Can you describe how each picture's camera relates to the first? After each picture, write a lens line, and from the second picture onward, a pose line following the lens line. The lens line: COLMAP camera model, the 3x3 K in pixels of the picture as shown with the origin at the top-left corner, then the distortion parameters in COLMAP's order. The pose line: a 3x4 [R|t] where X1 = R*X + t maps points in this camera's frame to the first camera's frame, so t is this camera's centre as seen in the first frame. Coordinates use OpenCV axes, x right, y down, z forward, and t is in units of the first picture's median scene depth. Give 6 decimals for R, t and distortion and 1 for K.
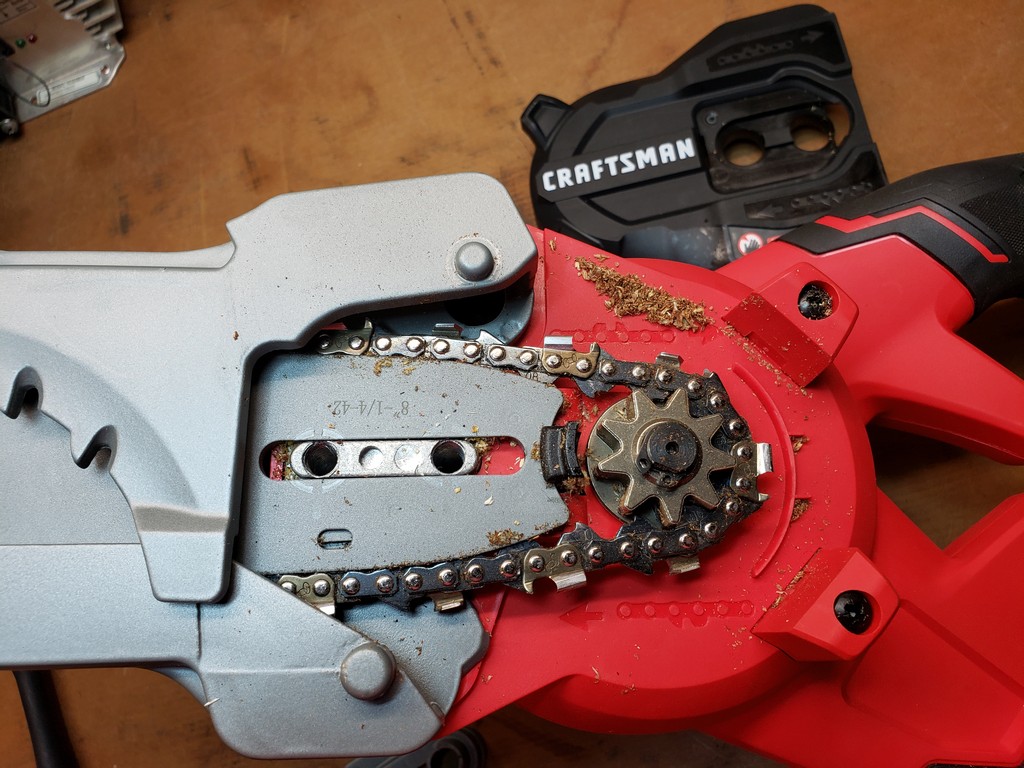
lens RADIAL K [[764.8, 0, 512.0], [0, 764.8, 384.0], [0, 0, 1]] dist [-0.008492, -0.004396]
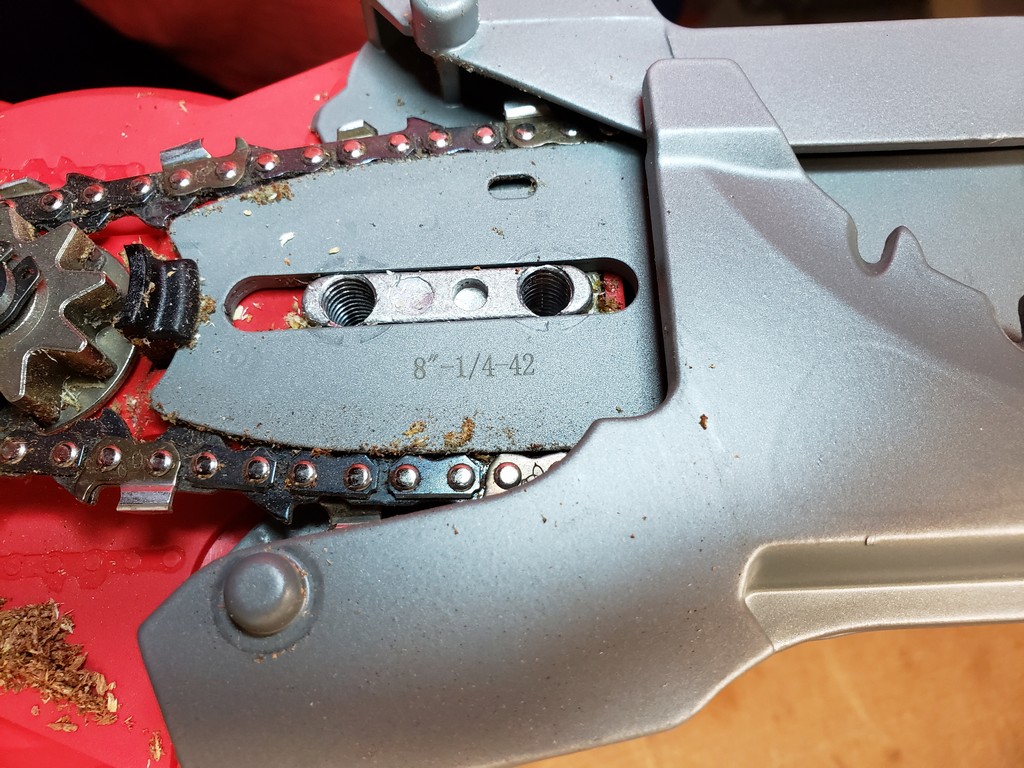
lens RADIAL K [[764.8, 0, 512.0], [0, 764.8, 384.0], [0, 0, 1]] dist [-0.008492, -0.004396]
pose [[-0.996830, 0.018709, -0.077326, -0.169588], [-0.057058, -0.845455, 0.530990, -0.315542], [-0.055442, 0.533719, 0.843843, 0.494569]]
